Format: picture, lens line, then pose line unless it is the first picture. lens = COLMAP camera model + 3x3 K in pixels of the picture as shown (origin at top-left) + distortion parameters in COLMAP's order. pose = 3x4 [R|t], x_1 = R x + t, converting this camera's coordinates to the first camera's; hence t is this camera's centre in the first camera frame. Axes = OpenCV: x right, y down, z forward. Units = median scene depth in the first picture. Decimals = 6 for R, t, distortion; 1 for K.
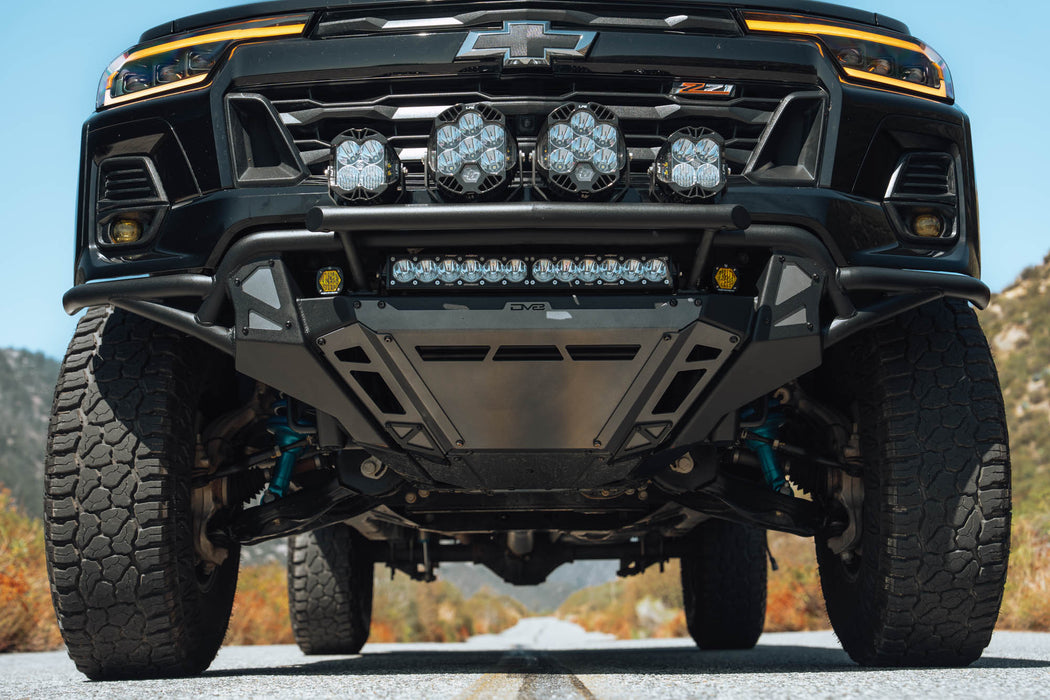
lens RADIAL K [[1547.8, 0, 525.0], [0, 1547.8, 350.0], [0, 0, 1]] dist [0.135614, -0.039603]
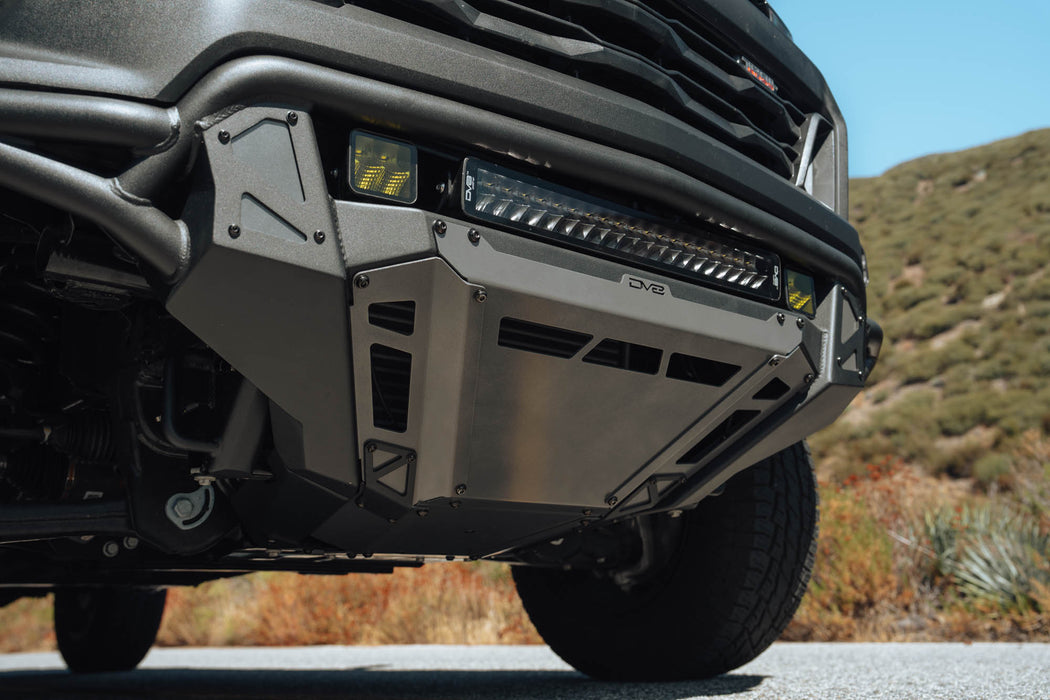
lens RADIAL K [[1037.5, 0, 510.4], [0, 1037.5, 350.1], [0, 0, 1]] dist [0.004192, 0.003863]
pose [[0.785395, 0.151675, 0.600125, -0.297791], [-0.091173, 0.987286, -0.130205, 0.060200], [-0.612244, 0.047547, 0.789238, 0.657427]]
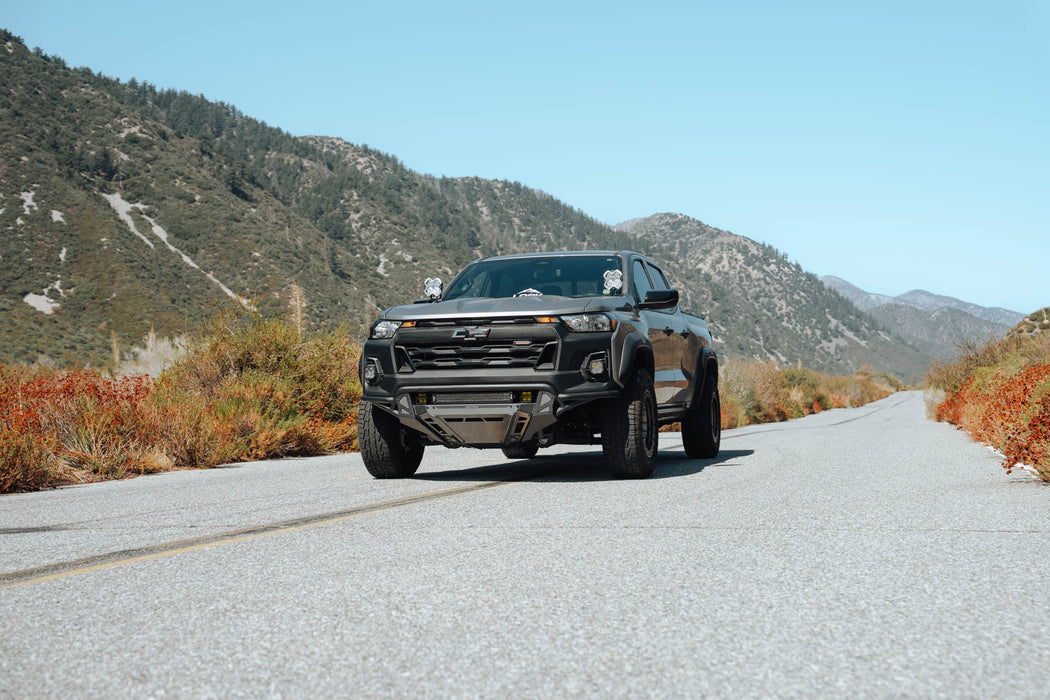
lens RADIAL K [[1203.0, 0, 502.1], [0, 1203.0, 350.9], [0, 0, 1]] dist [-0.000568, -0.014329]
pose [[0.951755, -0.016825, -0.306398, 0.895403], [0.058140, 0.990297, 0.126219, -0.490379], [0.301302, -0.137944, 0.943498, -1.545639]]
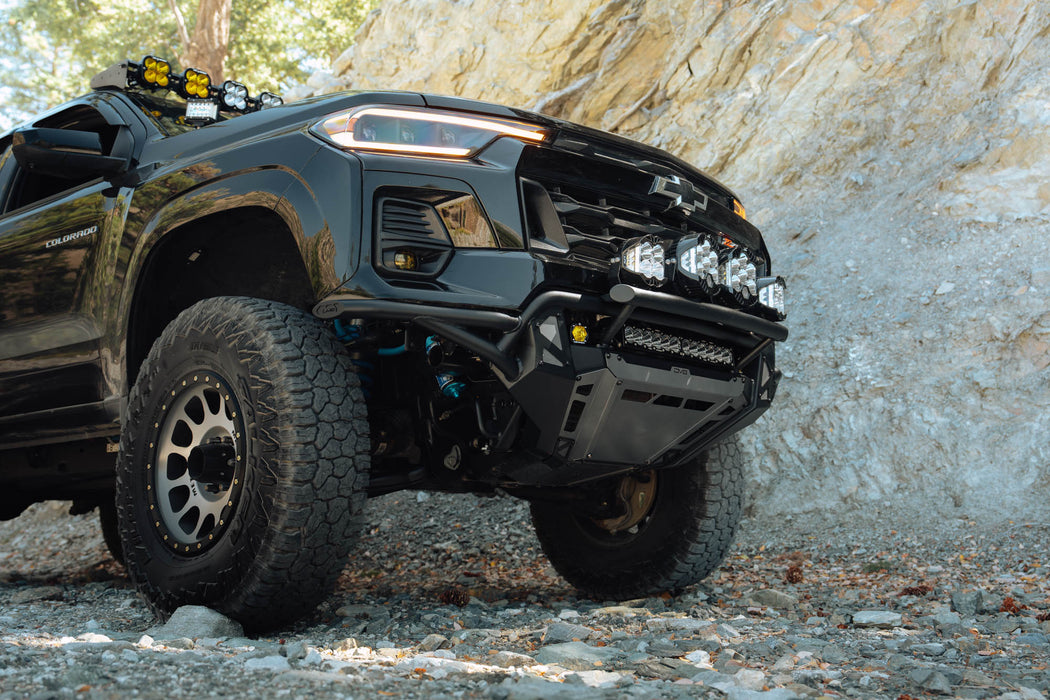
lens RADIAL K [[1203.0, 0, 502.1], [0, 1203.0, 350.9], [0, 0, 1]] dist [-0.000568, -0.014329]
pose [[0.702912, 0.128478, 0.699577, -0.888116], [-0.131528, 0.990067, -0.049672, 0.031215], [-0.699010, -0.057099, 0.712829, 0.289704]]
